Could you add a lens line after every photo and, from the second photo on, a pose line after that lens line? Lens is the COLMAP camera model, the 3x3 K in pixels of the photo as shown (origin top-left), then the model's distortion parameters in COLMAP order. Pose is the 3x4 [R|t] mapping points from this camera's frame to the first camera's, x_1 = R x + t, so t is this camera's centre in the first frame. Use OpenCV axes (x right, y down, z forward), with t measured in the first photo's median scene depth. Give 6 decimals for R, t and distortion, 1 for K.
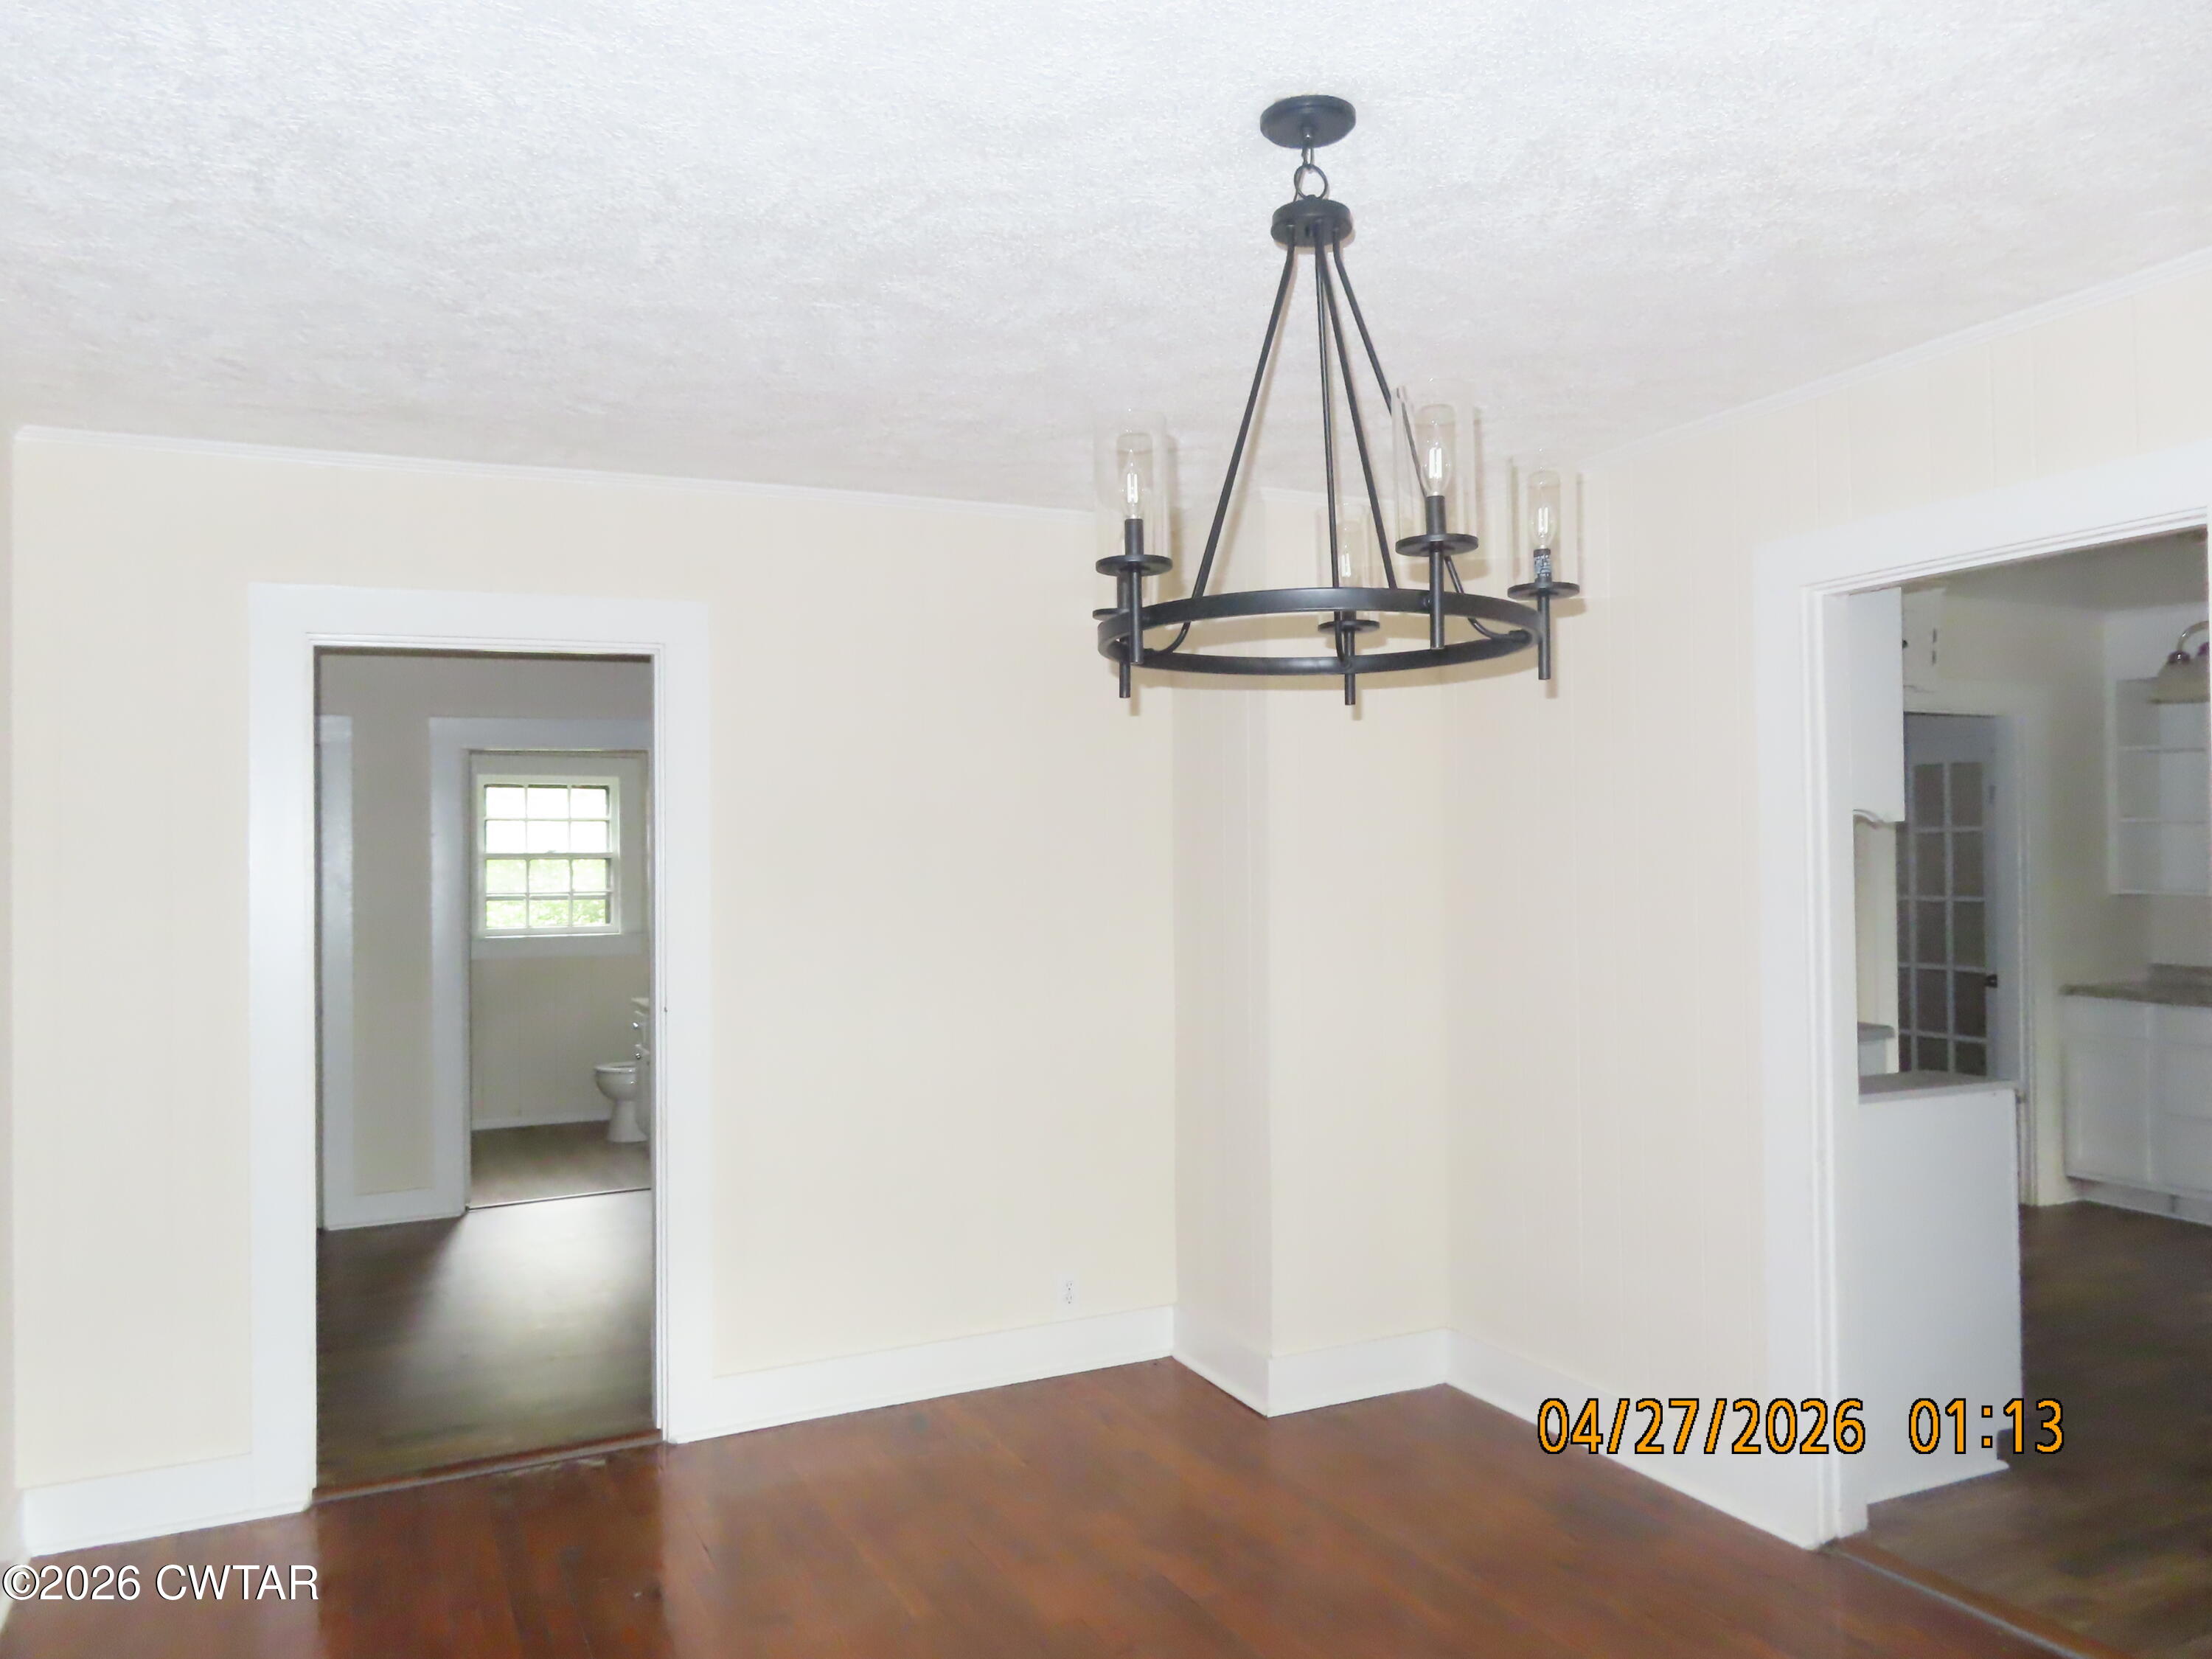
lens RADIAL K [[1589.9, 0, 1110.2], [0, 1589.9, 839.0], [0, 0, 1]] dist [-0.011332, 0.006050]
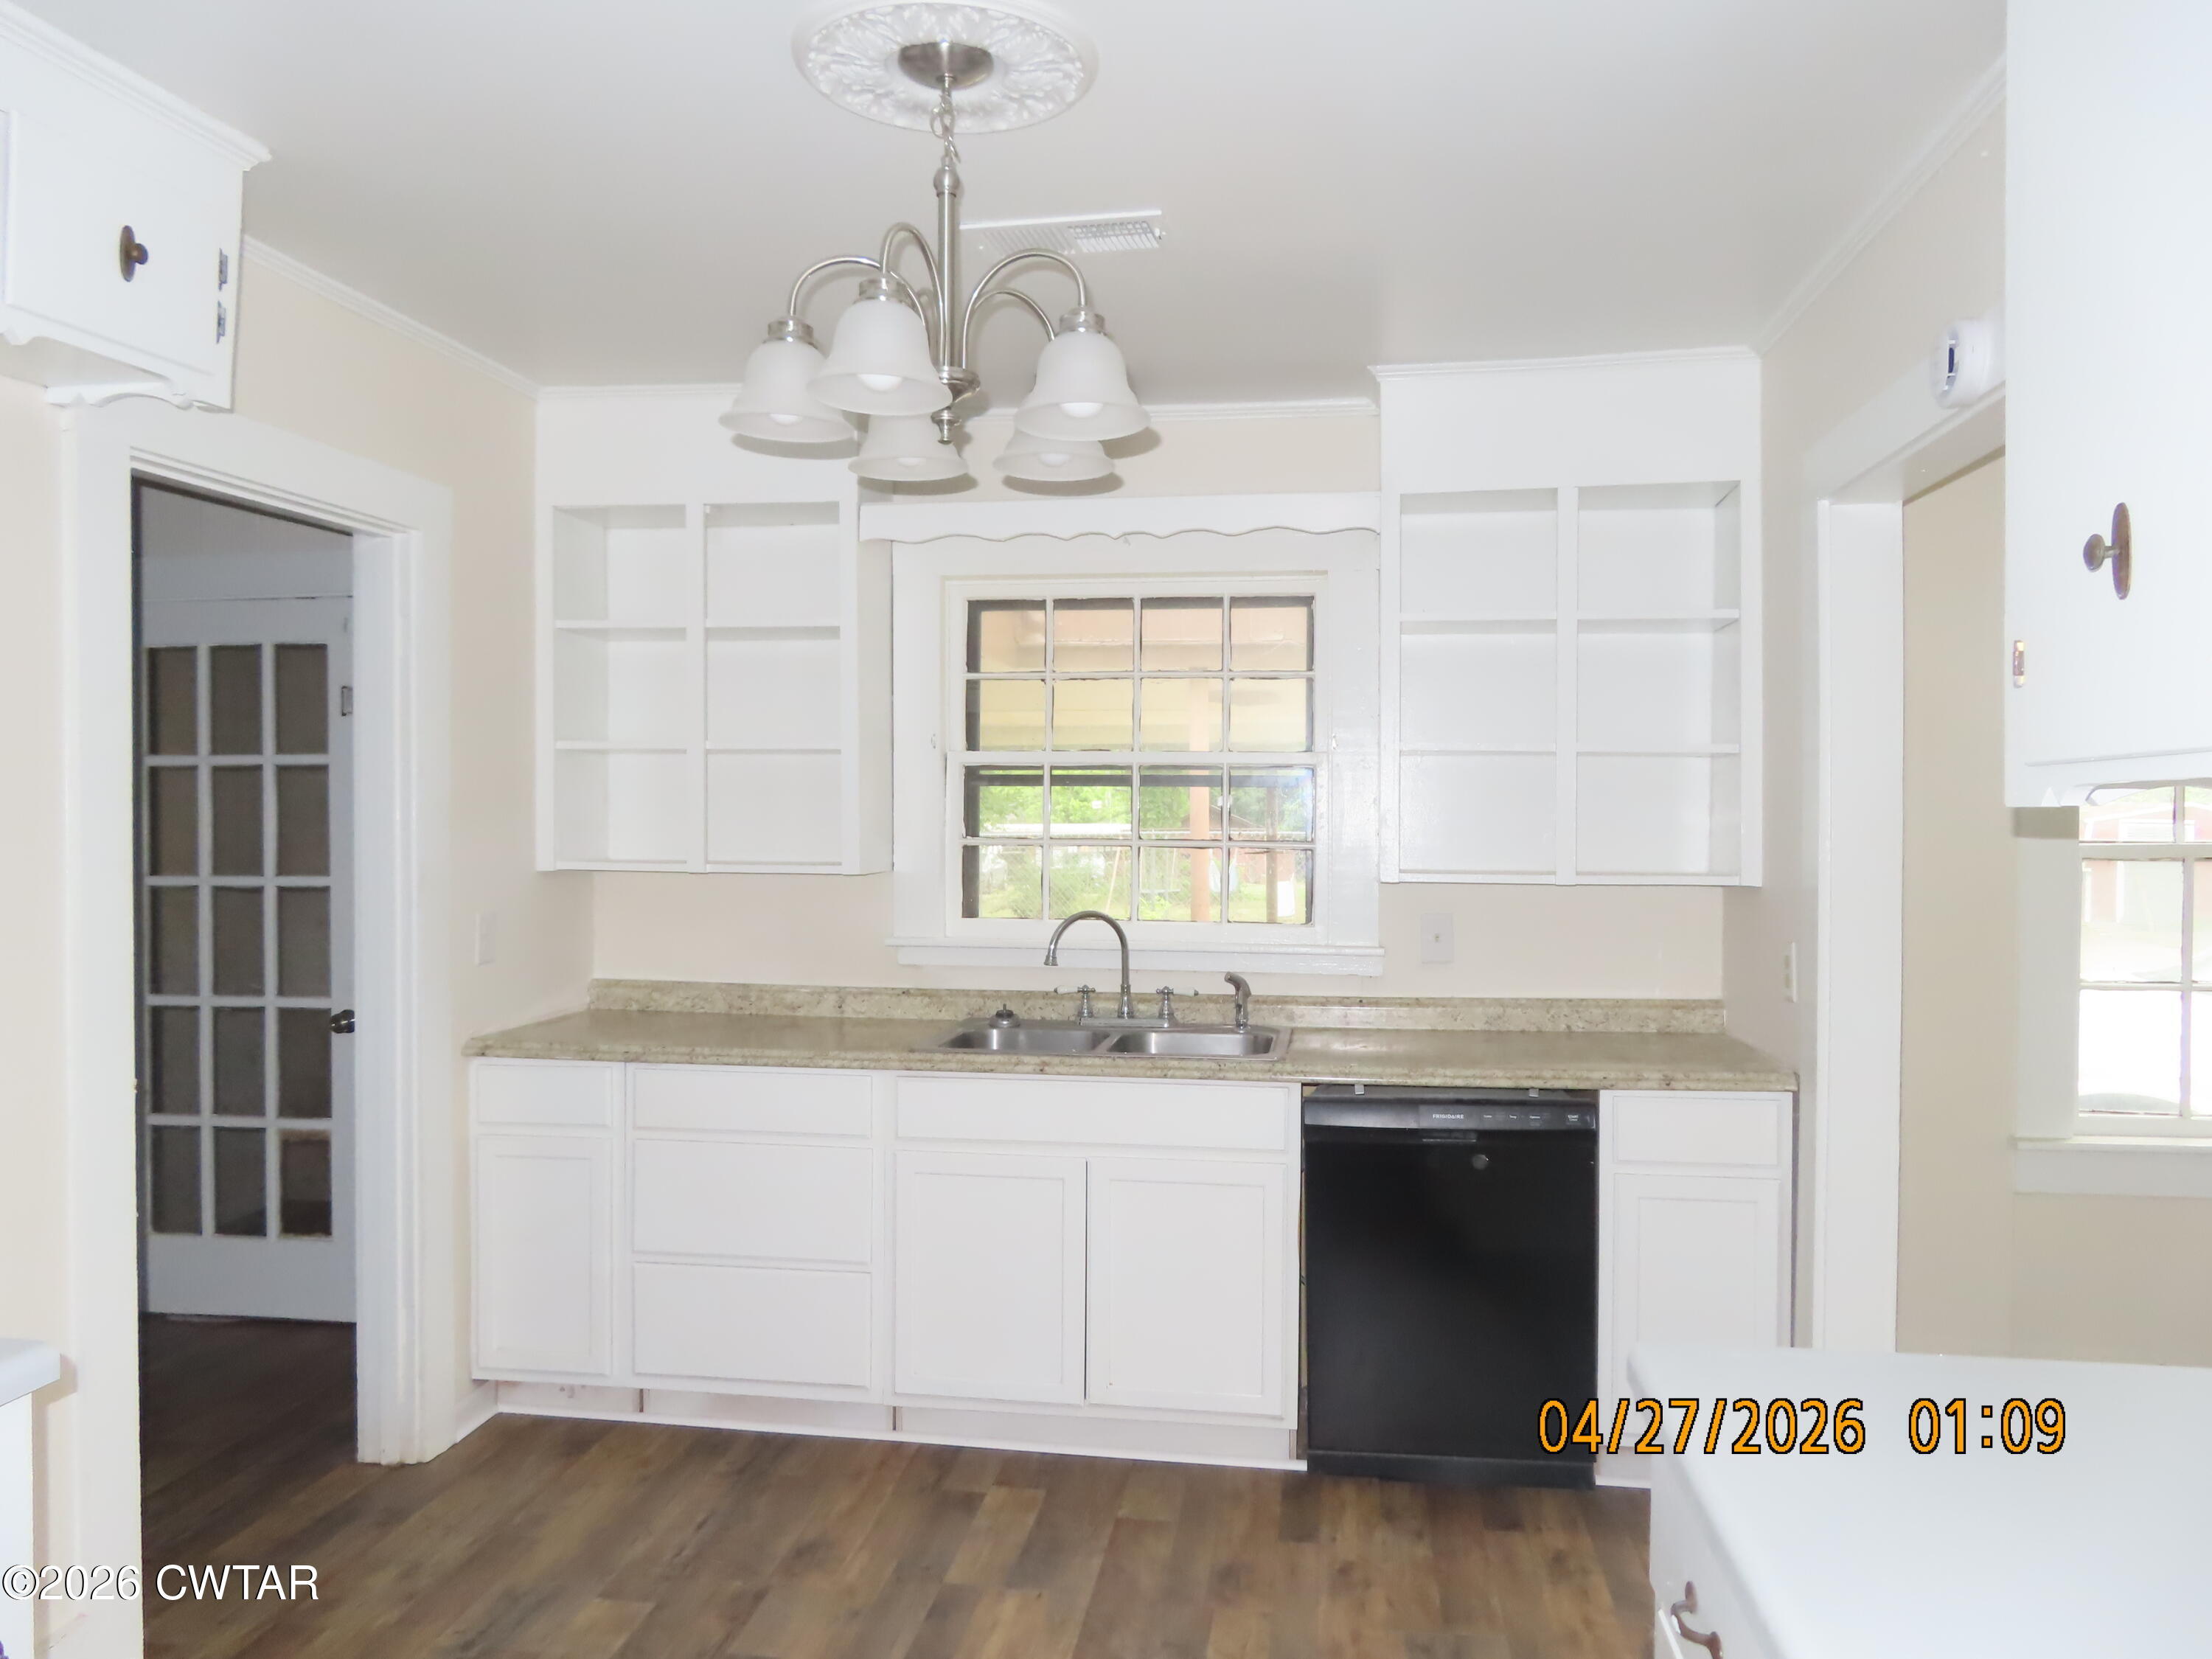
lens RADIAL K [[1589.9, 0, 1101.8], [0, 1589.9, 833.2], [0, 0, 1]] dist [-0.011332, 0.006050]
pose [[0.574323, -0.006255, 0.818605, 0.242518], [-0.015559, 0.999707, 0.018555, 0.005710], [-0.818481, -0.023394, 0.574057, 0.443345]]
